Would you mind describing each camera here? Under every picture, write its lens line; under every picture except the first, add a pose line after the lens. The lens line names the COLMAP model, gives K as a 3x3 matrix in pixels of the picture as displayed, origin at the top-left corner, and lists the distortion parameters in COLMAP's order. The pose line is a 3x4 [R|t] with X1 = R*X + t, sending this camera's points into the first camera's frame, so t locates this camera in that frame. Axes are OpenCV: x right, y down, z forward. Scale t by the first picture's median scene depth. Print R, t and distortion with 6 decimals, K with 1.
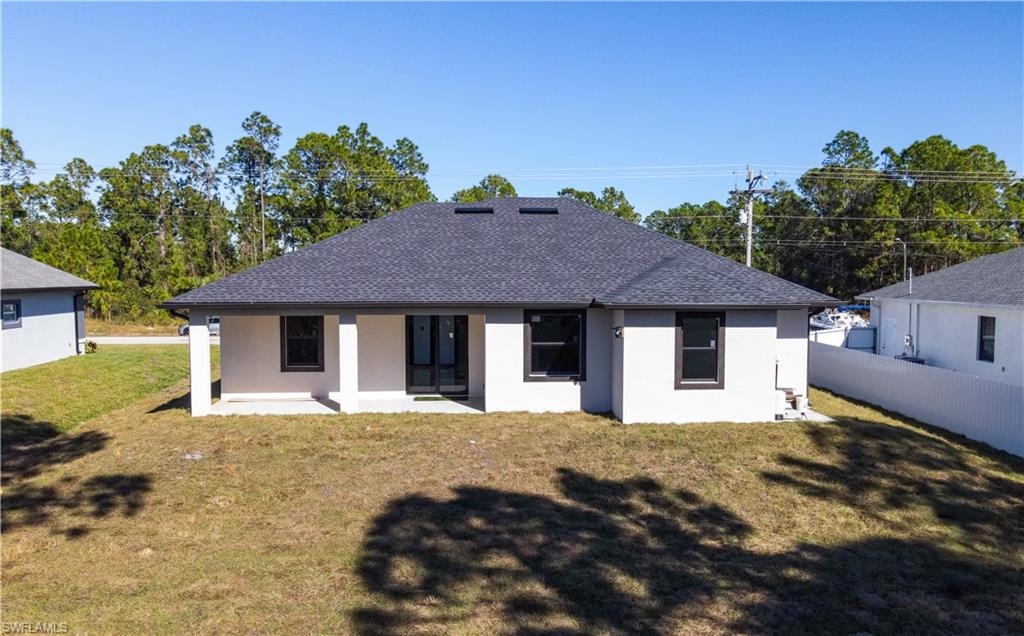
lens RADIAL K [[818.8, 0, 520.1], [0, 818.8, 321.6], [0, 0, 1]] dist [0.011017, 0.009174]
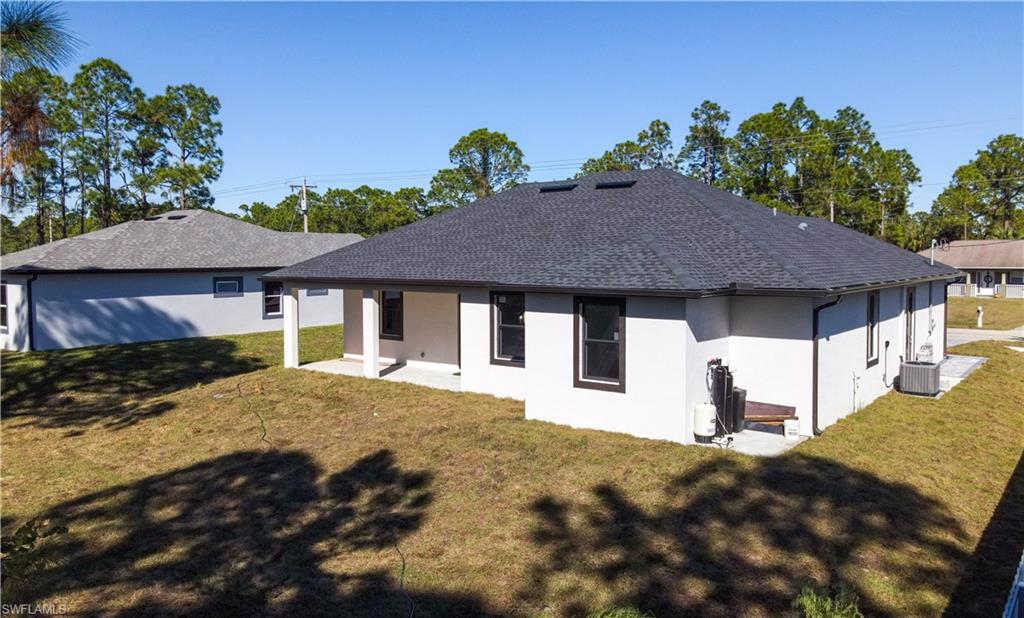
lens RADIAL K [[791.8, 0, 510.1], [0, 791.8, 300.7], [0, 0, 1]] dist [0.025038, 0.008015]
pose [[0.745649, 0.035762, -0.665378, 0.681551], [-0.037807, 0.999221, 0.011336, -0.013653], [0.665265, 0.016703, 0.746420, 0.337509]]
